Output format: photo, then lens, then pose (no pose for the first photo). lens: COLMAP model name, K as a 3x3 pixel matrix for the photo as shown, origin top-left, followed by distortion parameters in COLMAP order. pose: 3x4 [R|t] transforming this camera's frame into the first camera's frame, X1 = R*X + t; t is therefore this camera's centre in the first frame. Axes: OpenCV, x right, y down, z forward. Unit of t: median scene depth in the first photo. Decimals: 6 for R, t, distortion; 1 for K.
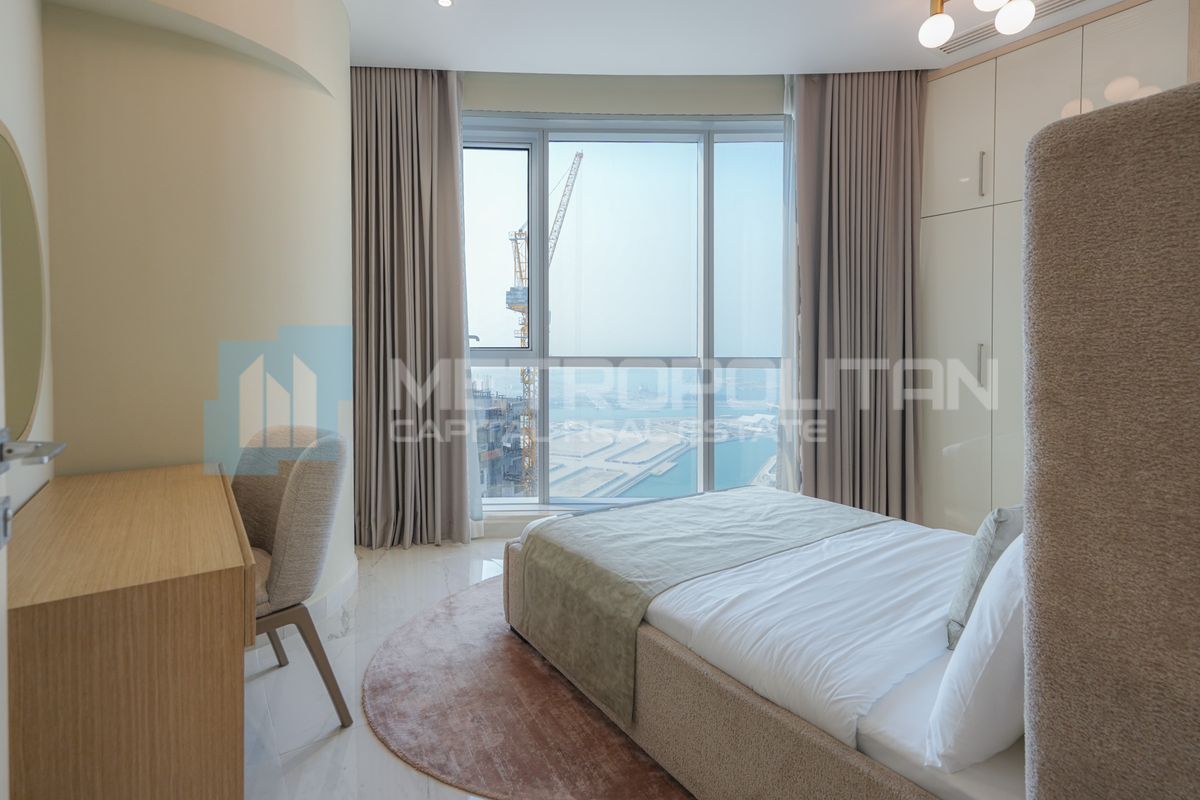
lens RADIAL K [[582.4, 0, 603.6], [0, 582.4, 346.3], [0, 0, 1]] dist [0.023379, 0.000061]
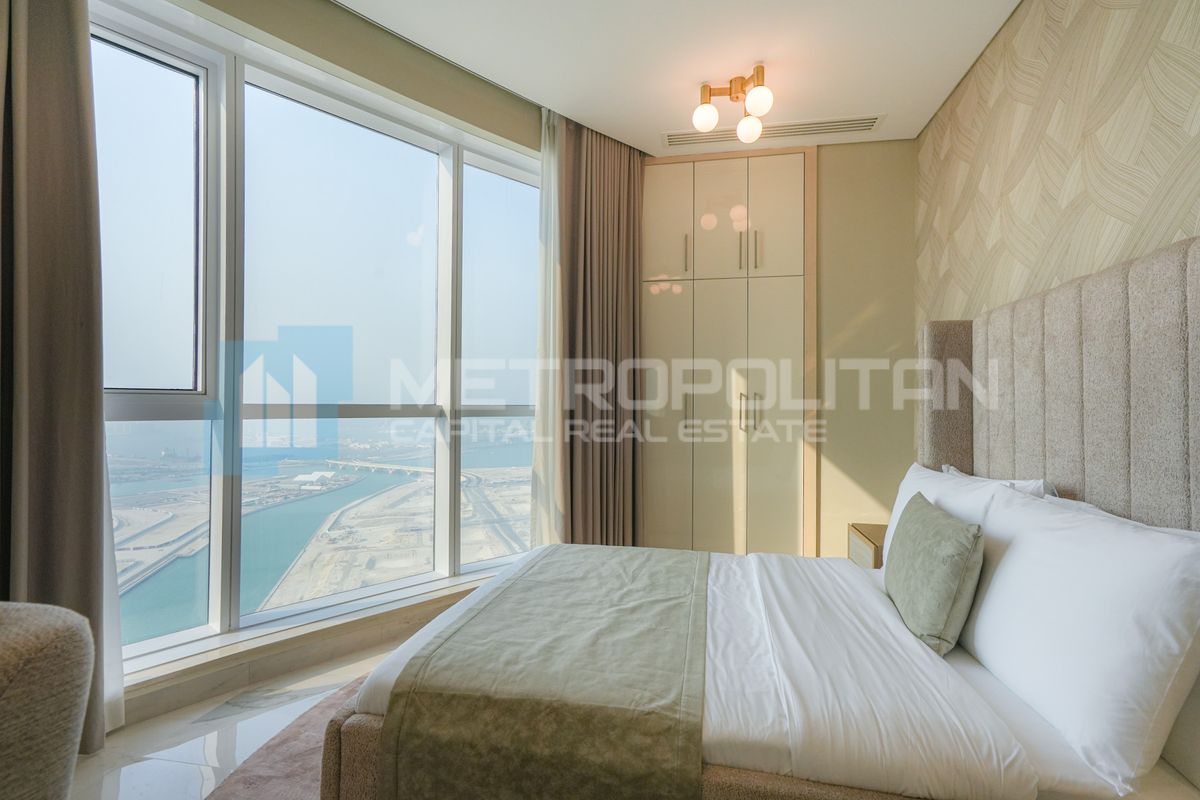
lens RADIAL K [[540.9, 0, 606.2], [0, 540.9, 392.8], [0, 0, 1]] dist [0.021572, -0.000595]
pose [[0.727706, 0.014861, 0.685729, -0.290256], [-0.002535, 0.999817, -0.018979, 0.020871], [-0.685885, 0.012073, 0.727610, 0.360285]]
